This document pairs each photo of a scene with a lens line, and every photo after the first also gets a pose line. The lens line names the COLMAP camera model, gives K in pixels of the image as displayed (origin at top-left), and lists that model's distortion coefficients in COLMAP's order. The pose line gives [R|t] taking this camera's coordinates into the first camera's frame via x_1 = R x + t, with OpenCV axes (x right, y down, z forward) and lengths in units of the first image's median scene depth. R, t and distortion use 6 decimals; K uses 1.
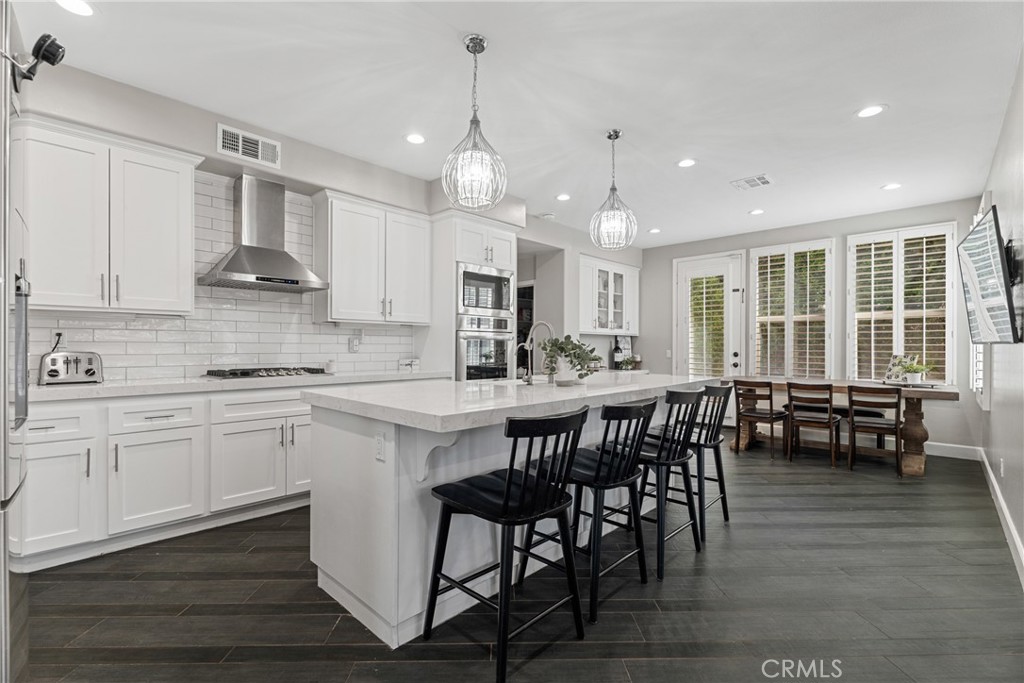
lens RADIAL K [[453.3, 0, 514.9], [0, 453.3, 345.0], [0, 0, 1]] dist [-0.001934, 0.000073]
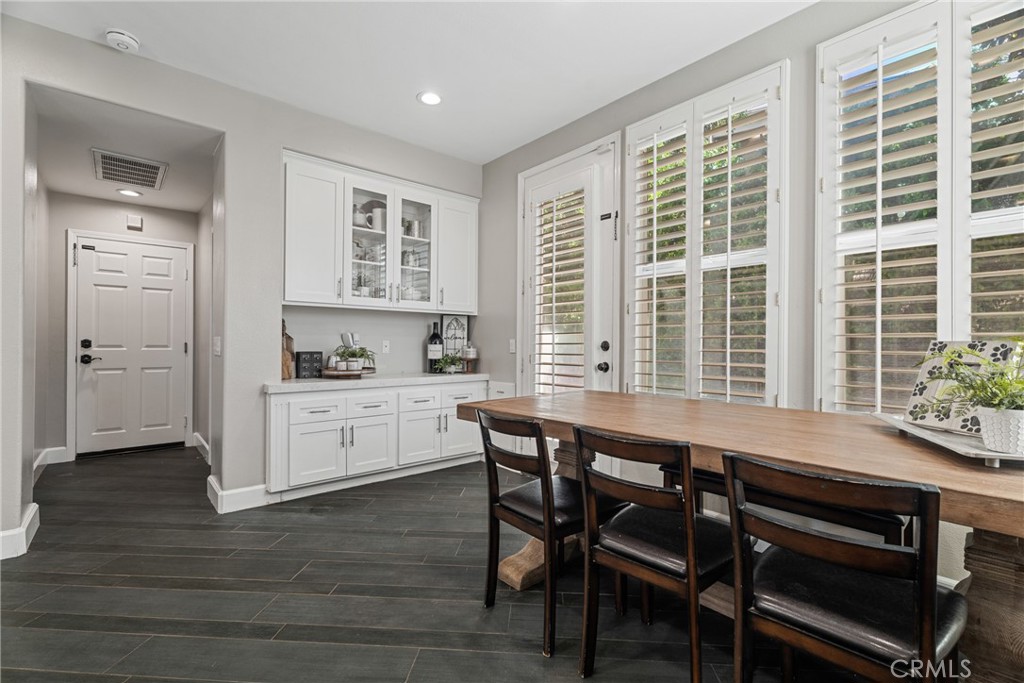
lens RADIAL K [[453.3, 0, 508.6], [0, 453.3, 343.8], [0, 0, 1]] dist [-0.001934, 0.000073]
pose [[0.995680, -0.002479, -0.092813, 0.453344], [0.002989, 0.999981, 0.005360, 0.016473], [0.092798, -0.005615, 0.995669, 0.523038]]
